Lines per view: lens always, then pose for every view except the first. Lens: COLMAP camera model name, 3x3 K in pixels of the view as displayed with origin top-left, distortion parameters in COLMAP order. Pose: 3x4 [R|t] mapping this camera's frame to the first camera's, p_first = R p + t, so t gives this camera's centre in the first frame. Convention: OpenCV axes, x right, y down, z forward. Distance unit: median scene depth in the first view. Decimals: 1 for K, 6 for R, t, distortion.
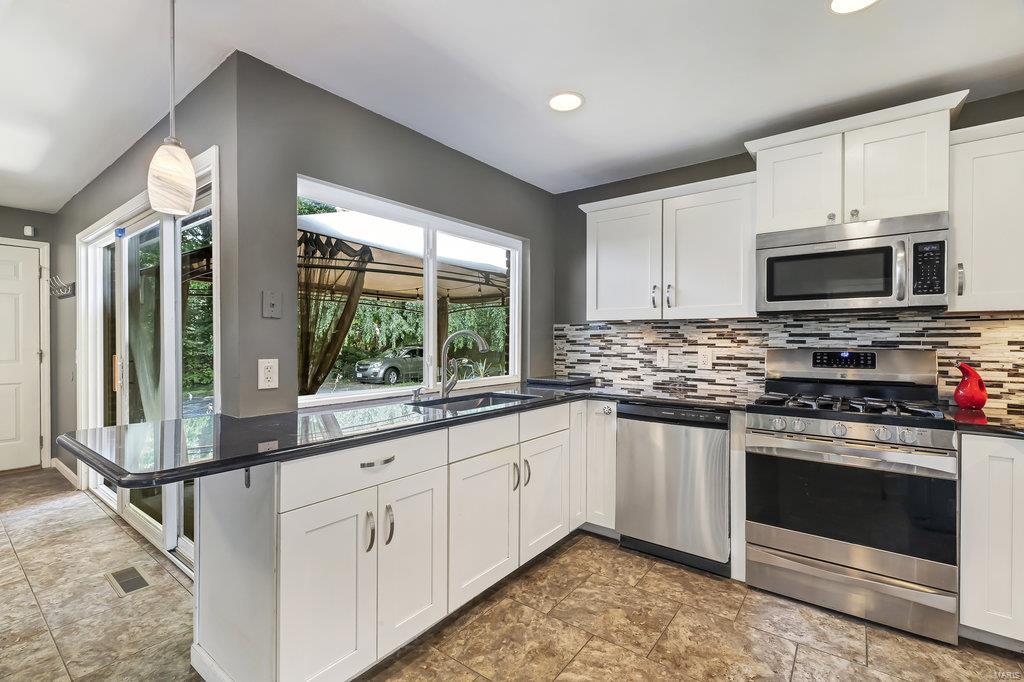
lens RADIAL K [[462.0, 0, 512.2], [0, 462.0, 340.3], [0, 0, 1]] dist [0.007052, -0.001388]
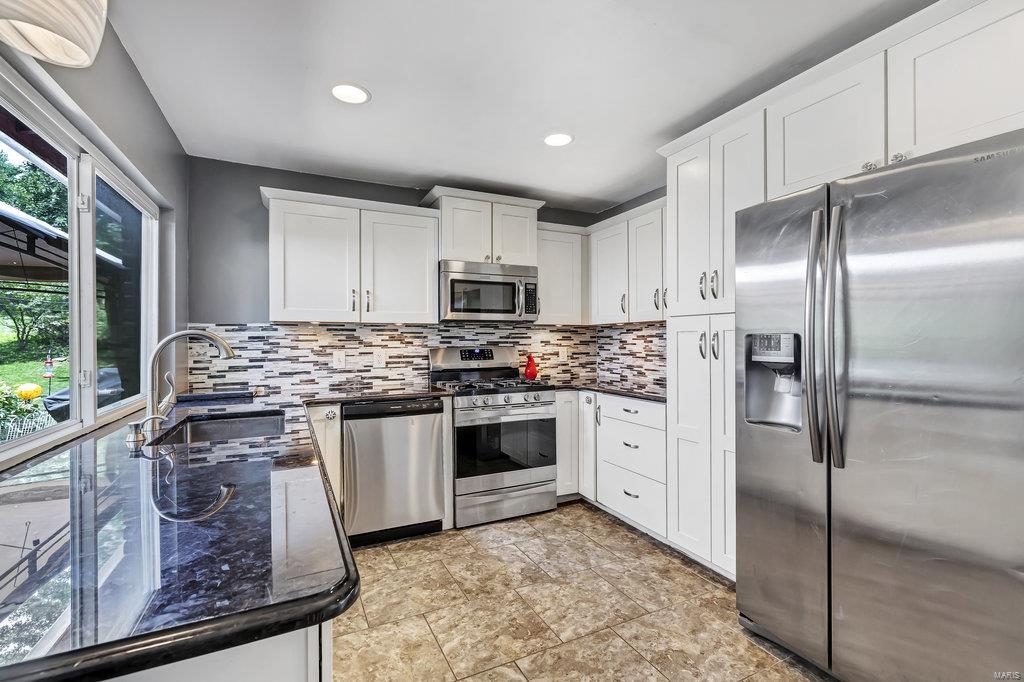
lens RADIAL K [[462.0, 0, 513.0], [0, 462.0, 340.5], [0, 0, 1]] dist [0.007052, -0.001388]
pose [[0.443813, -0.004566, 0.896108, -0.526311], [0.007795, 0.999969, 0.001235, -0.002713], [-0.896085, 0.006437, 0.443835, 0.244658]]
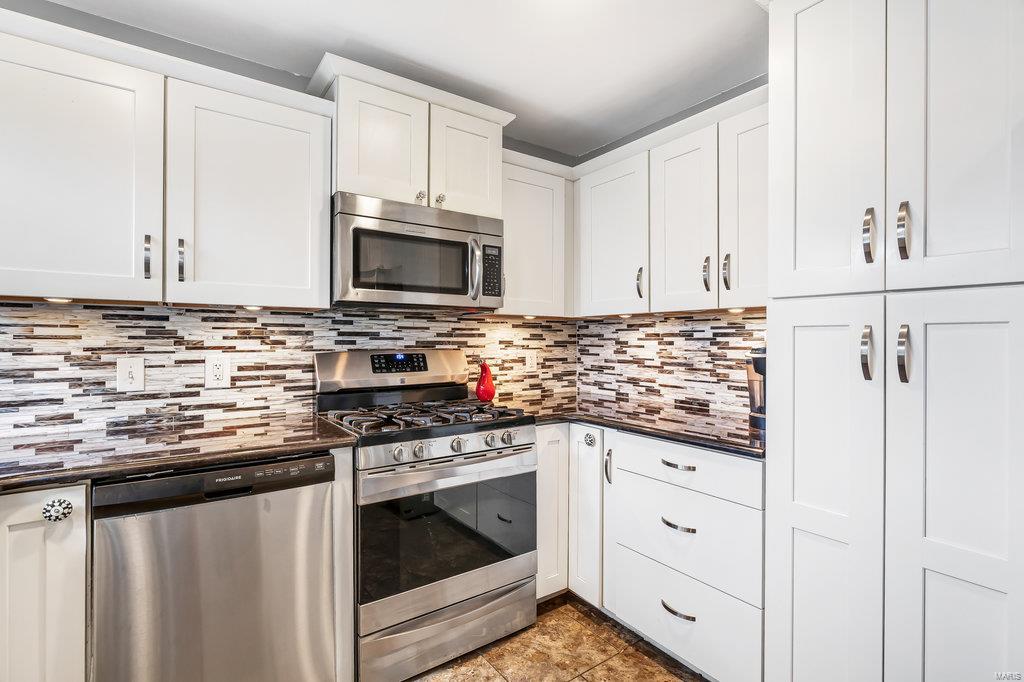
lens RADIAL K [[480.1, 0, 510.8], [0, 480.1, 338.1], [0, 0, 1]] dist [-0.007620, 0.000645]
pose [[0.292864, -0.000014, 0.956154, -0.091954], [-0.000468, 1.000000, 0.000158, -0.004641], [-0.956154, -0.000494, 0.292864, 0.518202]]
